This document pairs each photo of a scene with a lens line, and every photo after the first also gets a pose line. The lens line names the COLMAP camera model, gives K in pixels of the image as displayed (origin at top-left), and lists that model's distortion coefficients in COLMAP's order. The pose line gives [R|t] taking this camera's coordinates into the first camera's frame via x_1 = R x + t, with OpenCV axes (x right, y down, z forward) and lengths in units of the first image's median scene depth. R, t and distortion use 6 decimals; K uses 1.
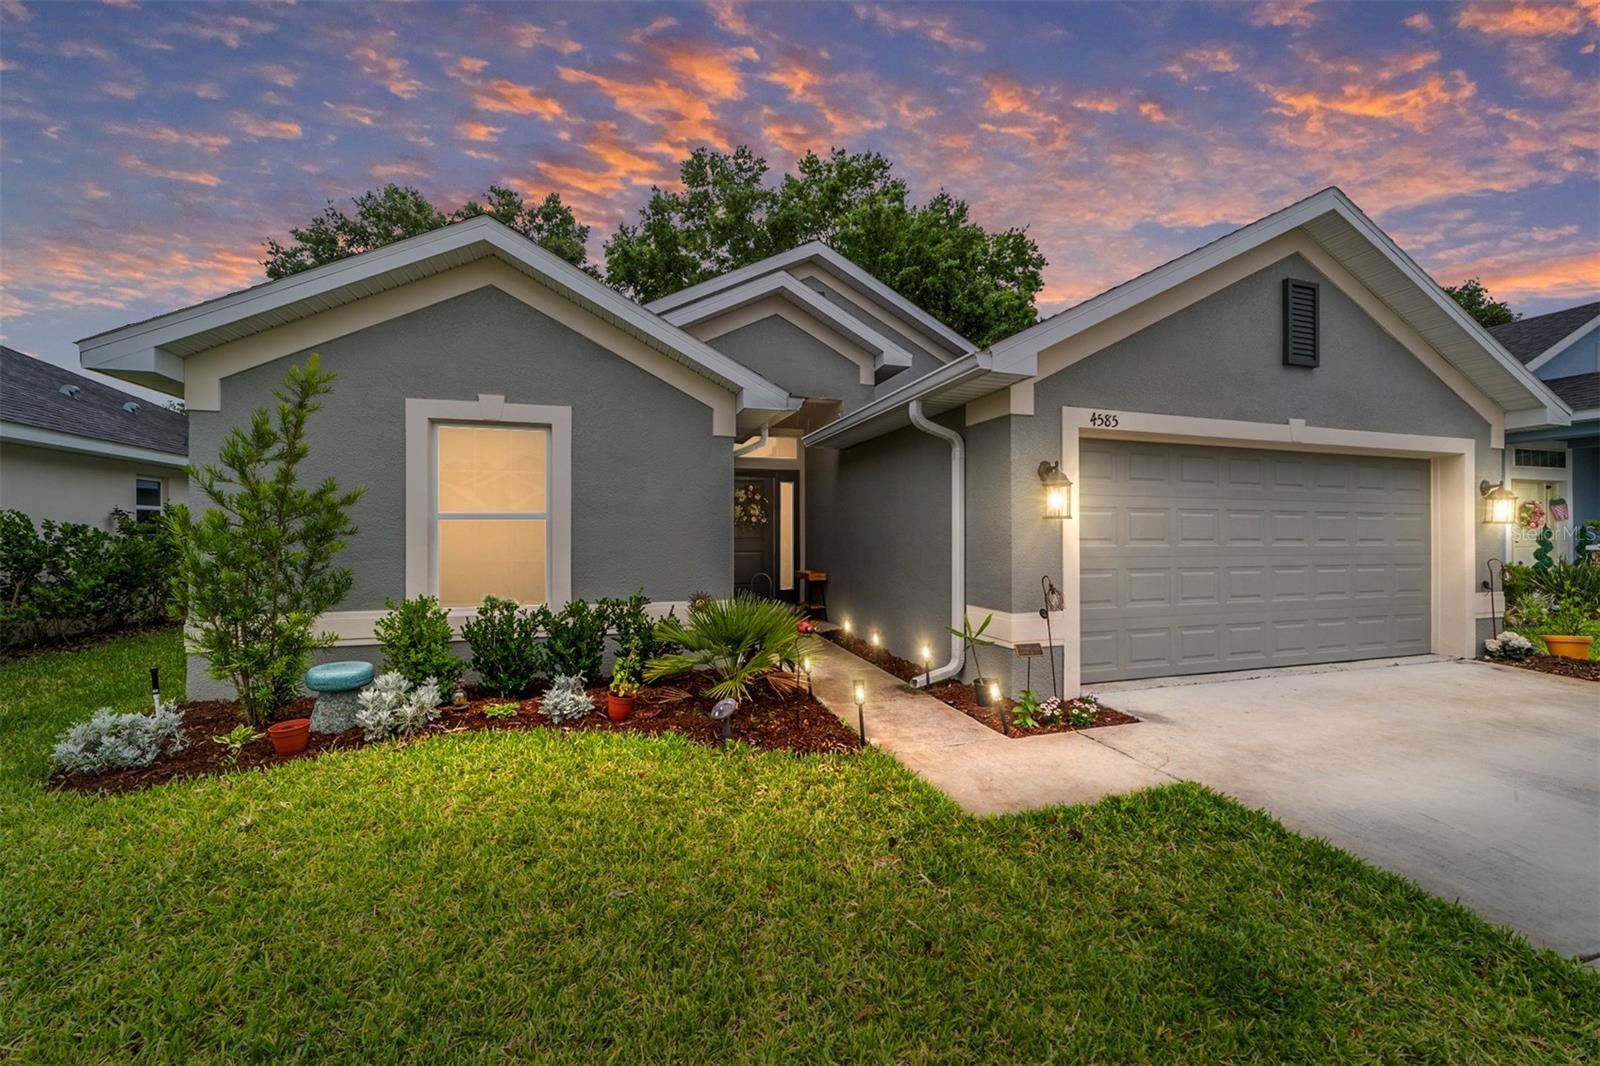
lens RADIAL K [[613.5, 0, 798.9], [0, 613.5, 530.0], [0, 0, 1]] dist [-0.011487, 0.005068]
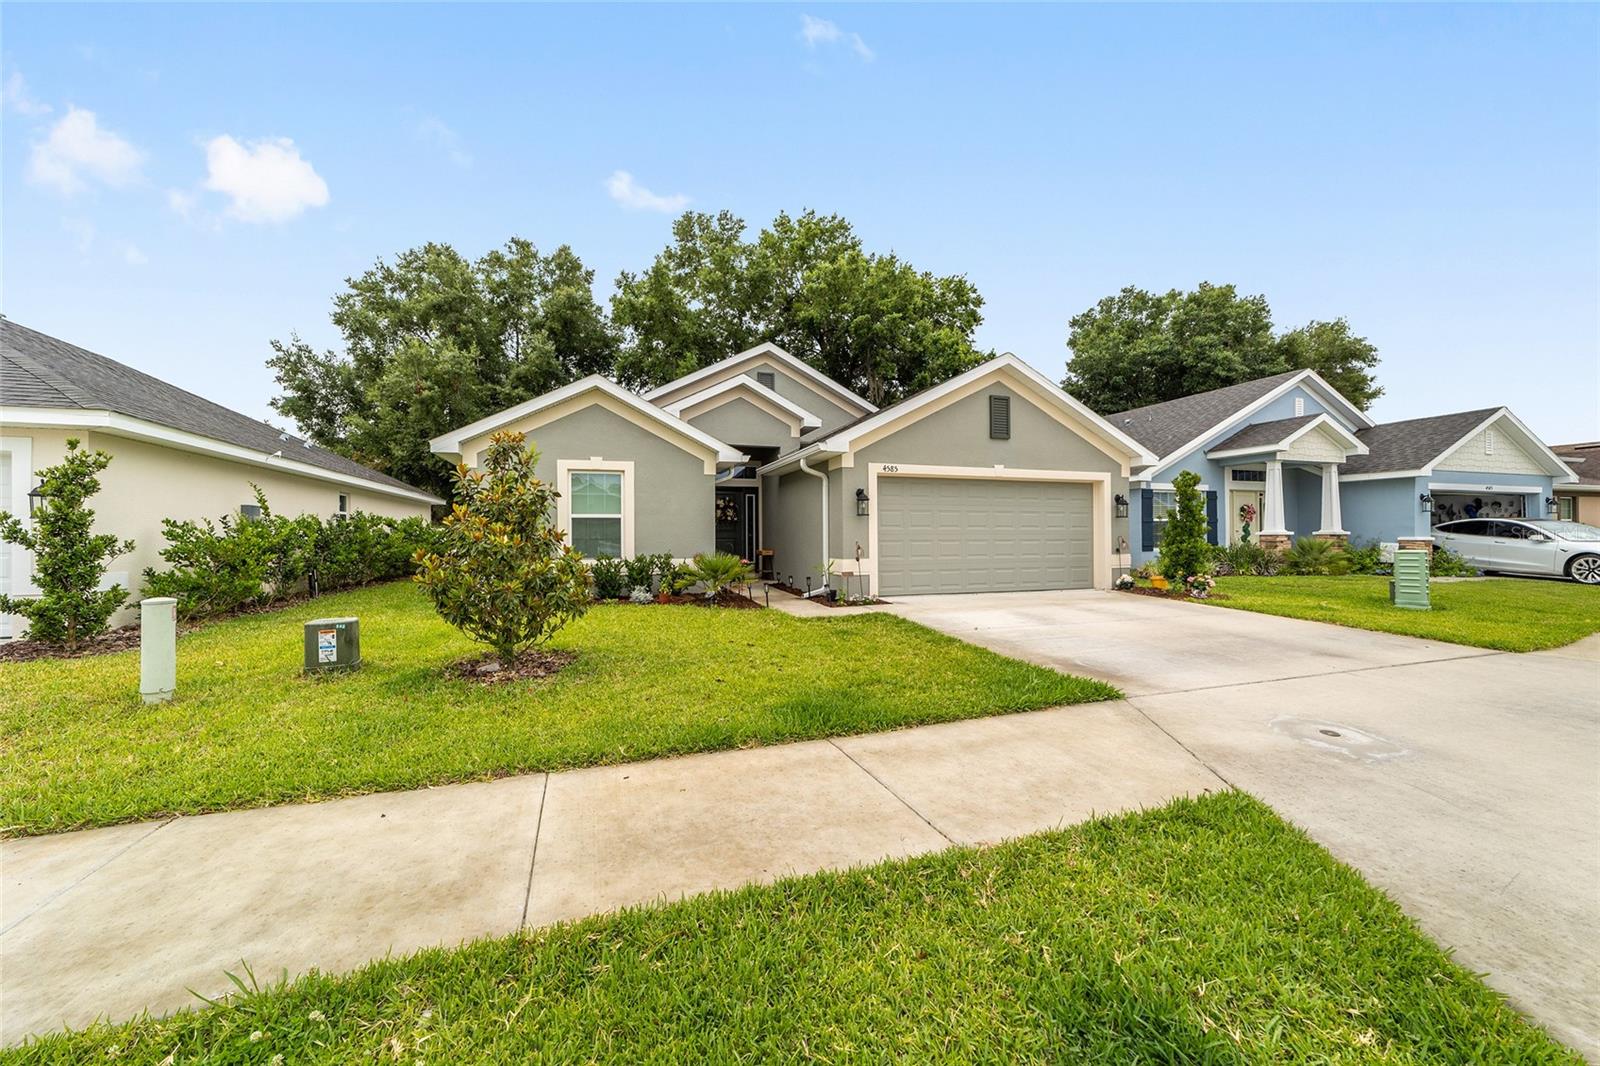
lens RADIAL K [[613.5, 0, 802.3], [0, 613.5, 529.6], [0, 0, 1]] dist [-0.011487, 0.005068]
pose [[0.999675, -0.005756, 0.024843, 0.068564], [0.005894, 0.999968, -0.005485, 0.019535], [-0.024810, 0.005629, 0.999676, -0.534765]]
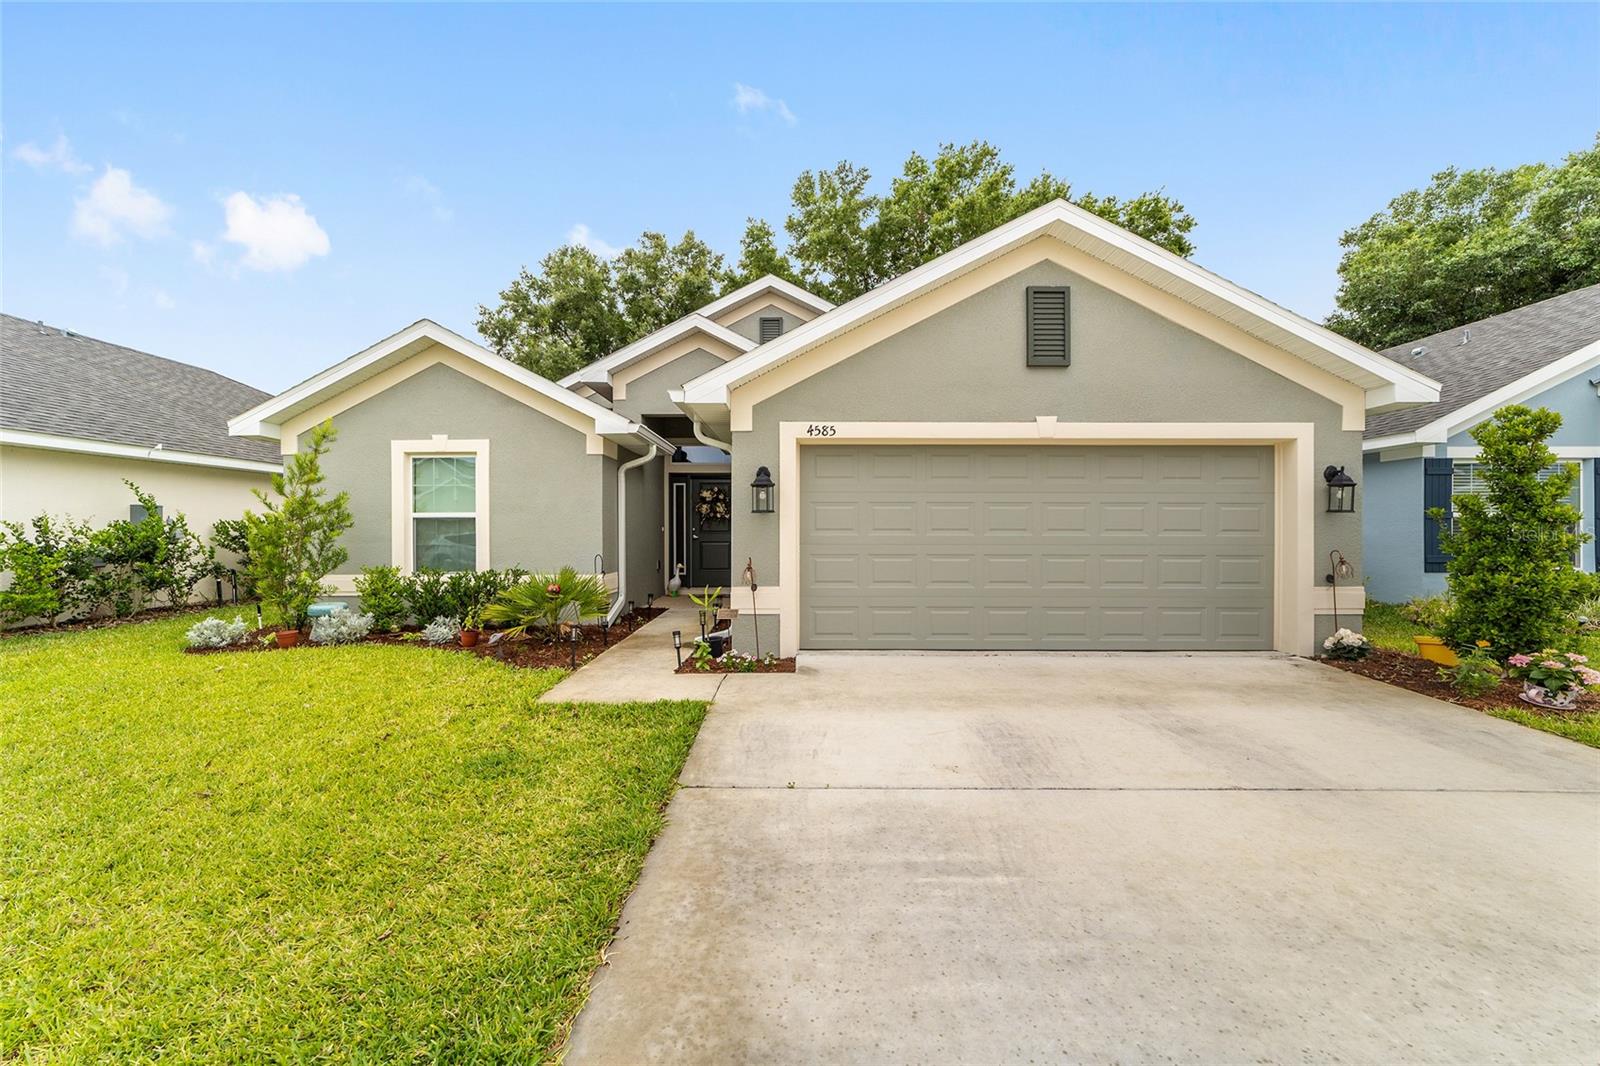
lens RADIAL K [[613.5, 0, 795.9], [0, 613.5, 527.3], [0, 0, 1]] dist [-0.011487, 0.005068]
pose [[0.950687, -0.002545, -0.310143, 0.400386], [0.003307, 0.999993, 0.001931, 0.004548], [0.310135, -0.002862, 0.950688, -0.083038]]
